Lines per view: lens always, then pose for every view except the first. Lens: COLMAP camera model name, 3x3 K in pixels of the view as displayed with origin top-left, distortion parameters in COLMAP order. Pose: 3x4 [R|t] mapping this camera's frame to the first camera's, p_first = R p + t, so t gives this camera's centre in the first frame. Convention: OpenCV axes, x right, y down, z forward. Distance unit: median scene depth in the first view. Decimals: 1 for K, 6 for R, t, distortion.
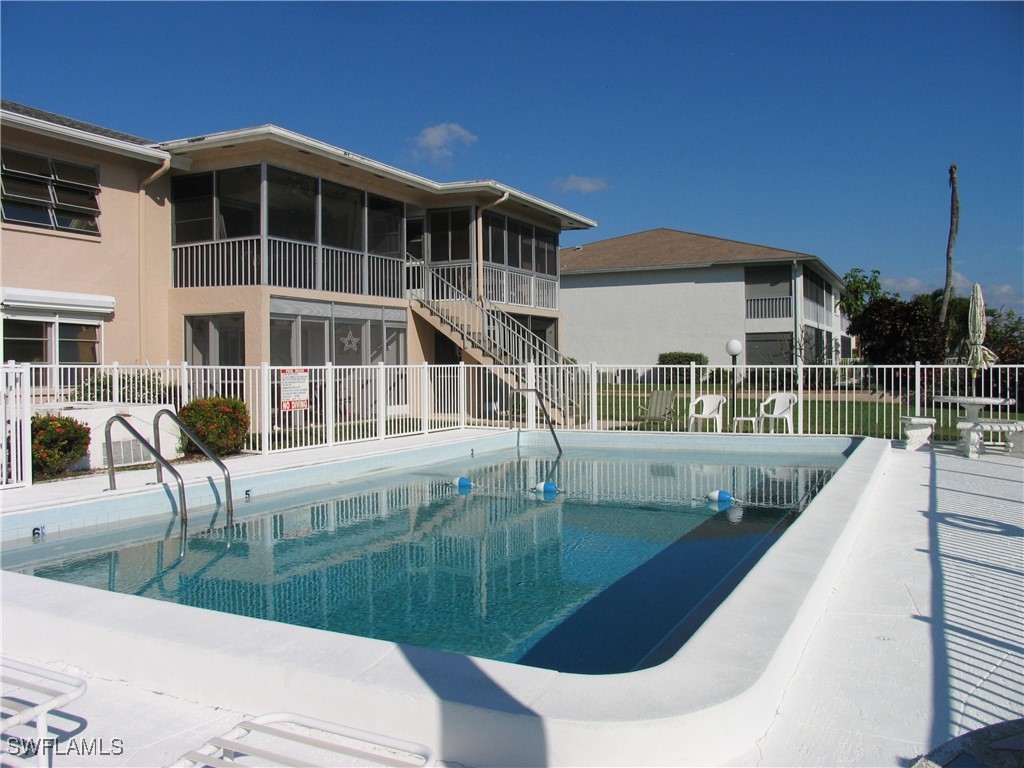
lens RADIAL K [[878.5, 0, 506.7], [0, 878.5, 386.0], [0, 0, 1]] dist [-0.131548, 0.081541]
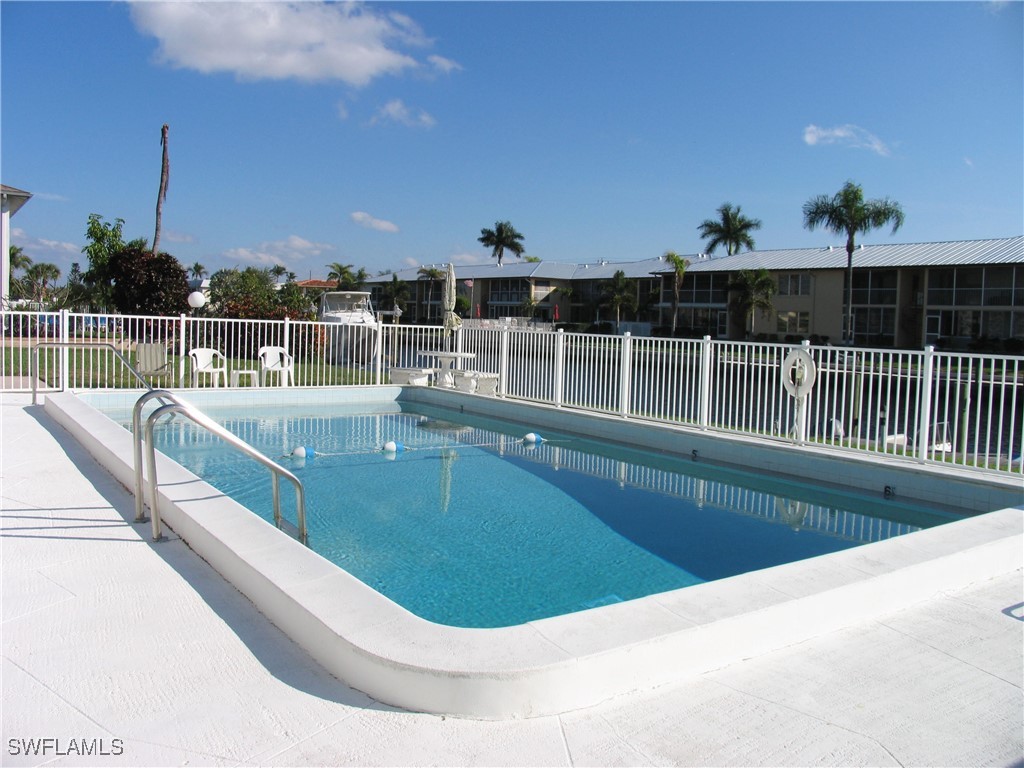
lens RADIAL K [[878.5, 0, 530.4], [0, 878.5, 362.1], [0, 0, 1]] dist [-0.131548, 0.081541]
pose [[0.466385, -0.014803, 0.884458, -0.367782], [-0.017009, 0.999525, 0.025698, -0.005109], [-0.884418, -0.027029, 0.465912, 0.193158]]
